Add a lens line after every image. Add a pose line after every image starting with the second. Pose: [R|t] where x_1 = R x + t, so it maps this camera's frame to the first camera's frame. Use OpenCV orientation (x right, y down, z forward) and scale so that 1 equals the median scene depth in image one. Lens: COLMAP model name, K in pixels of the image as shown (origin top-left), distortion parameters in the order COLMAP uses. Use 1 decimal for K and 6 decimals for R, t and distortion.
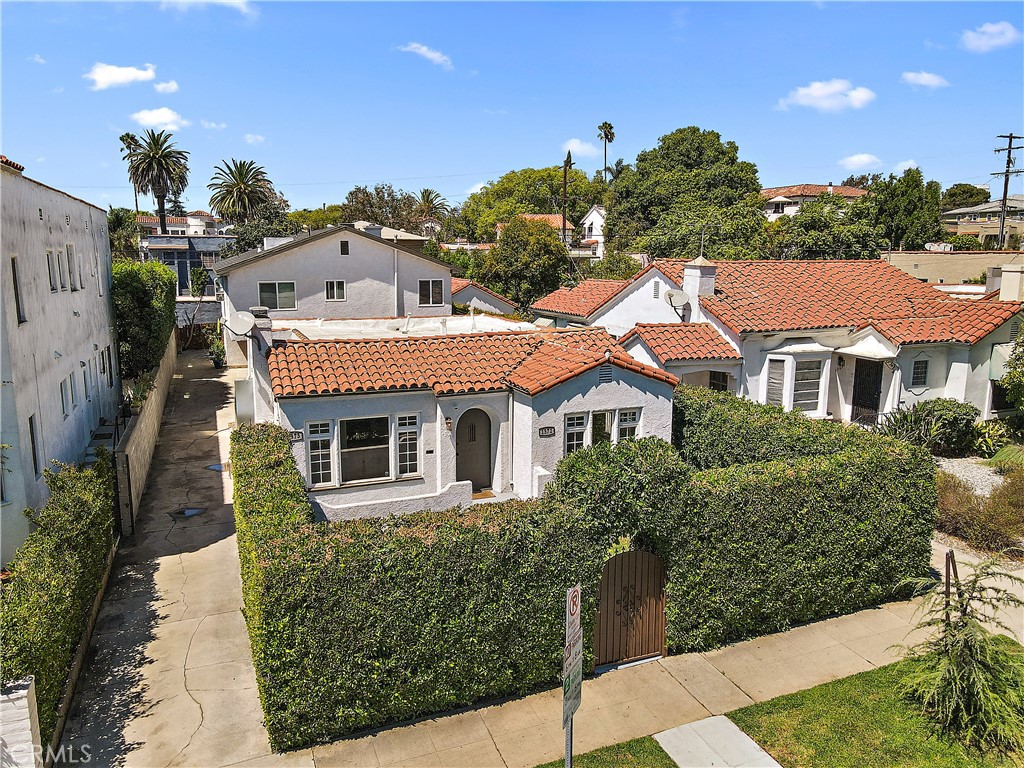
lens RADIAL K [[752.0, 0, 511.2], [0, 752.0, 387.3], [0, 0, 1]] dist [0.000557, 0.013565]
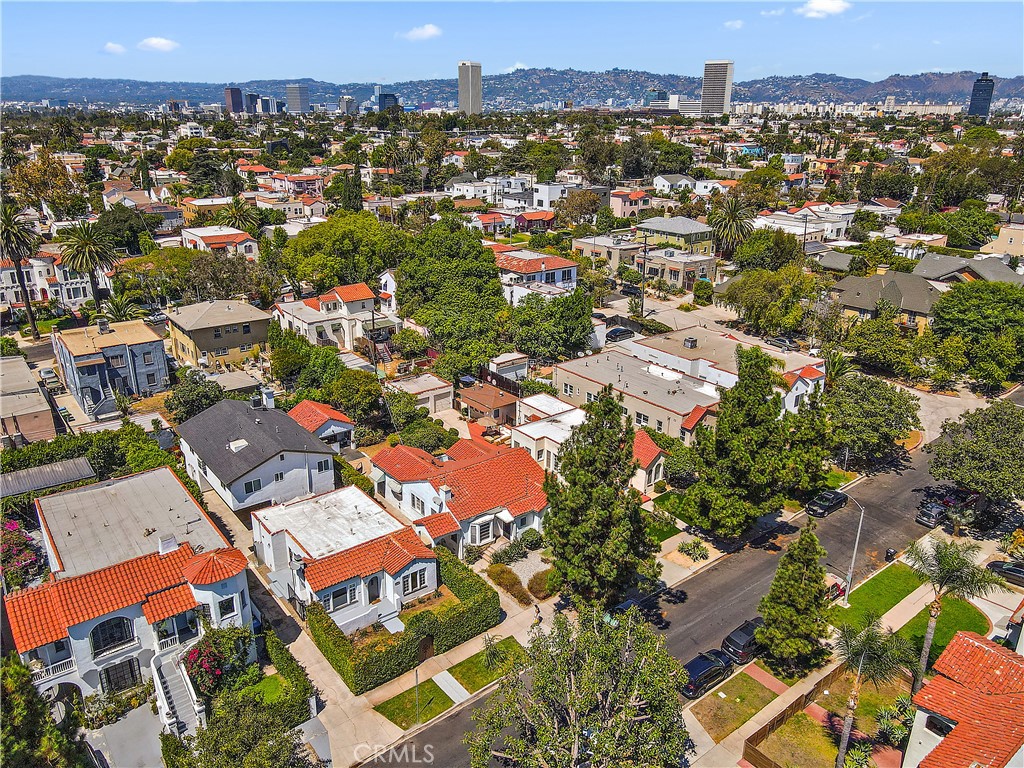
lens RADIAL K [[752.0, 0, 511.2], [0, 752.0, 387.3], [0, 0, 1]] dist [0.000557, 0.013565]
pose [[0.961462, -0.090328, 0.259675, -0.232896], [0.042368, 0.981885, 0.184679, -1.274044], [-0.271652, -0.166560, 0.947873, -1.943682]]
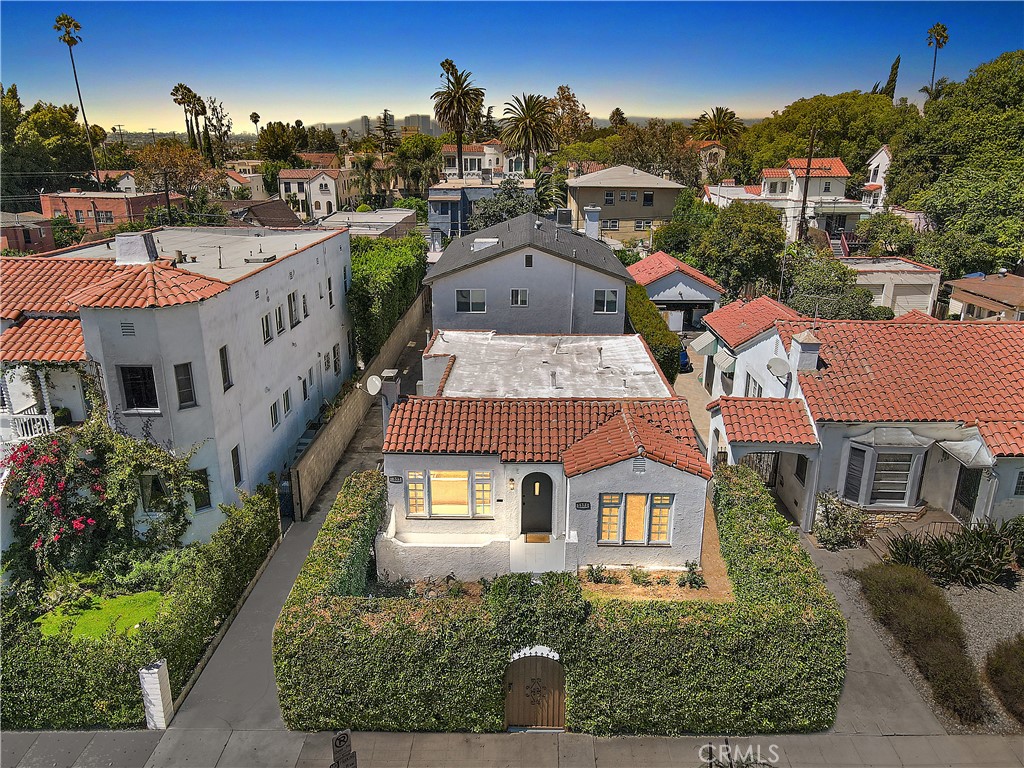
lens RADIAL K [[752.0, 0, 511.2], [0, 752.0, 387.3], [0, 0, 1]] dist [0.000557, 0.013565]
pose [[0.918036, 0.122380, -0.377138, 0.357021], [-0.069239, 0.986041, 0.151425, -0.289497], [0.390405, -0.112901, 0.913694, -0.125430]]
